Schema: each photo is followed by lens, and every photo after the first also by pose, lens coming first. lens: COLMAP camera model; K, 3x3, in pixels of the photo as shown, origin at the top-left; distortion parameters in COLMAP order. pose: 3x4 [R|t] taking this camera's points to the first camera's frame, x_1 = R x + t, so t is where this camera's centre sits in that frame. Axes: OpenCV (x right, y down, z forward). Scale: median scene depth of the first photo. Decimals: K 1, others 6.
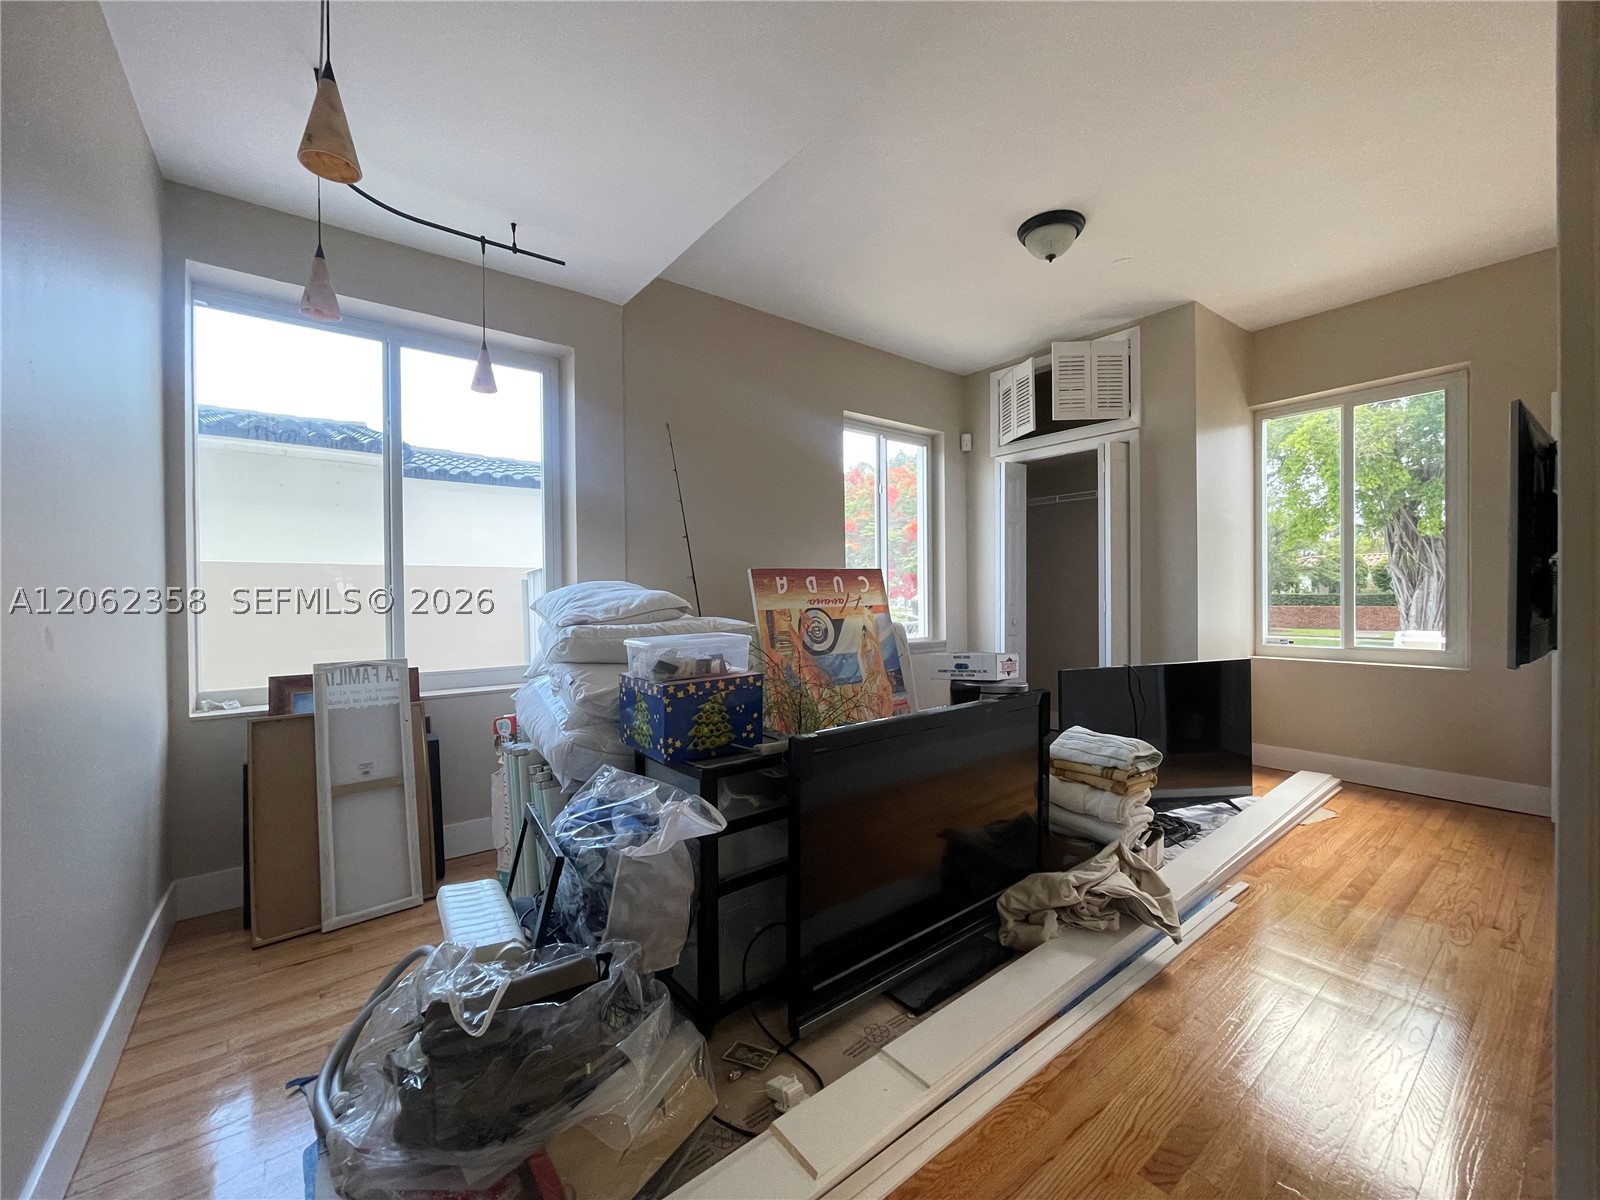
lens RADIAL K [[639.7, 0, 794.9], [0, 639.7, 602.2], [0, 0, 1]] dist [-0.006707, -0.000356]
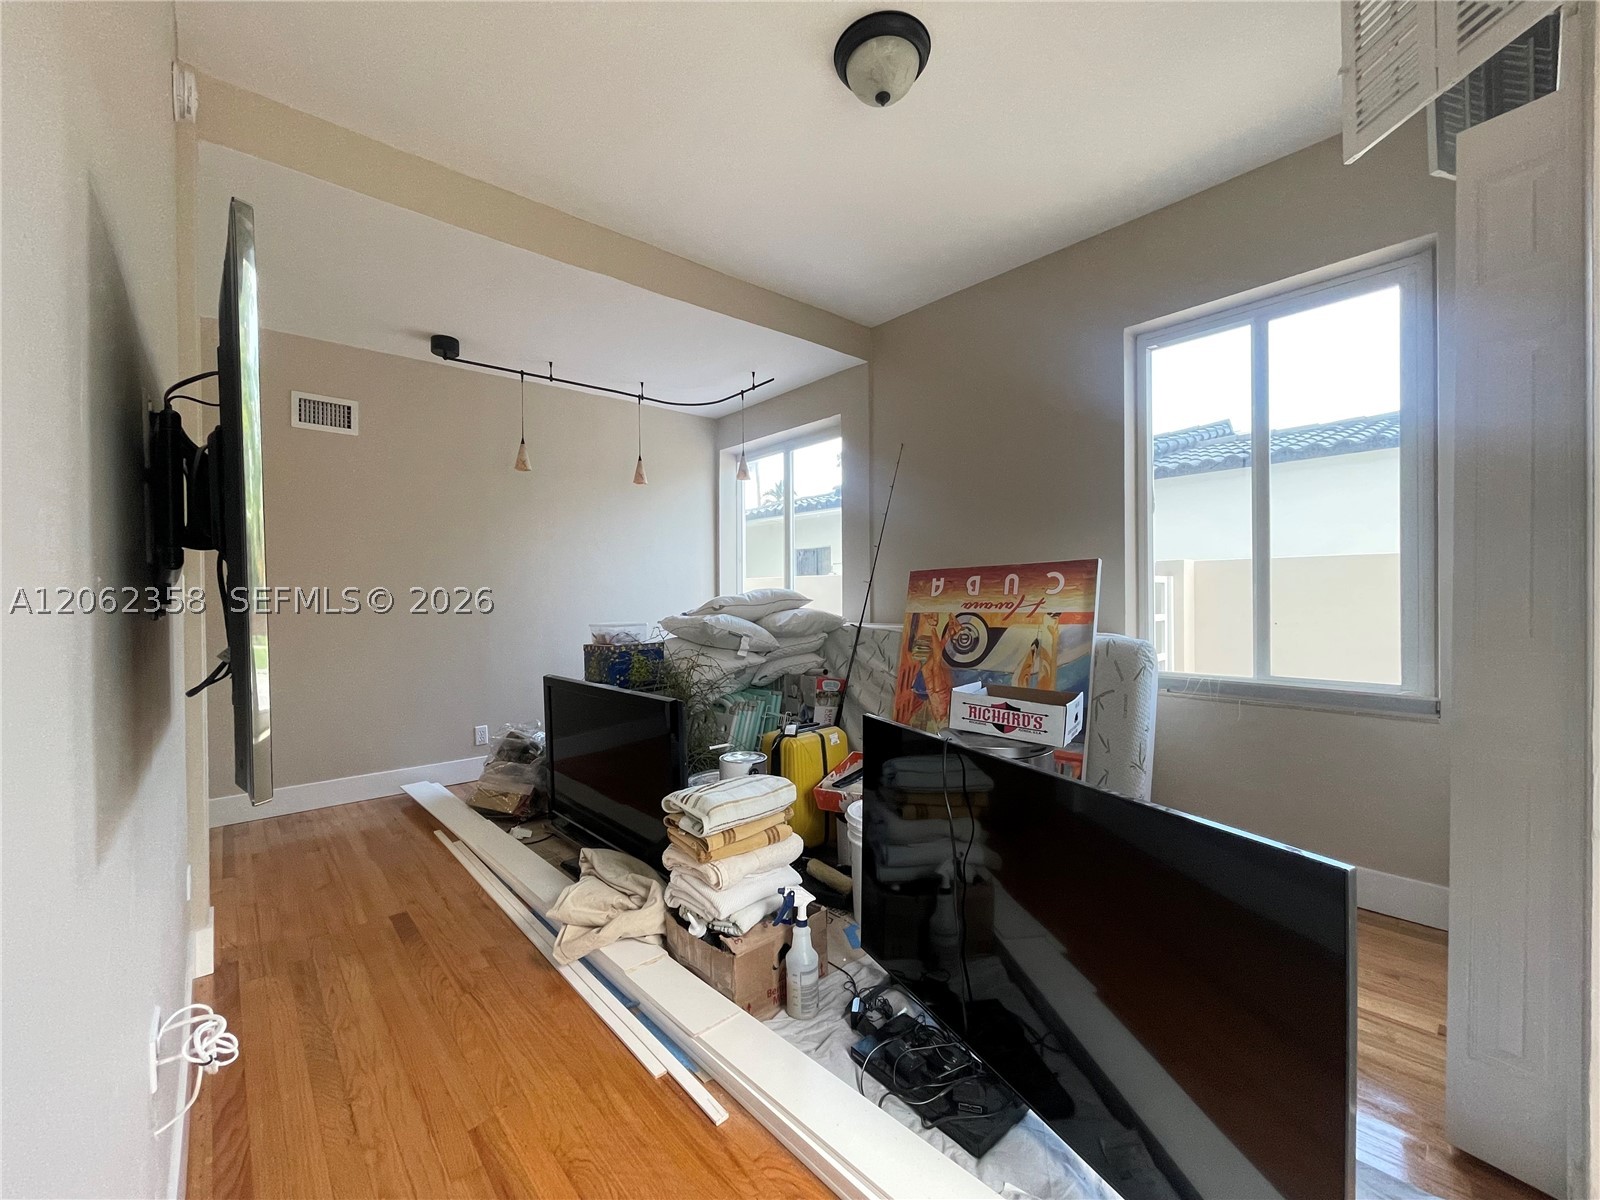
lens RADIAL K [[639.7, 0, 792.6], [0, 639.7, 599.7], [0, 0, 1]] dist [-0.006707, -0.000356]
pose [[0.070286, 0.013592, -0.997434, 0.869424], [-0.001261, 0.999908, 0.013537, -0.019747], [0.997526, 0.000306, 0.070297, 0.699623]]
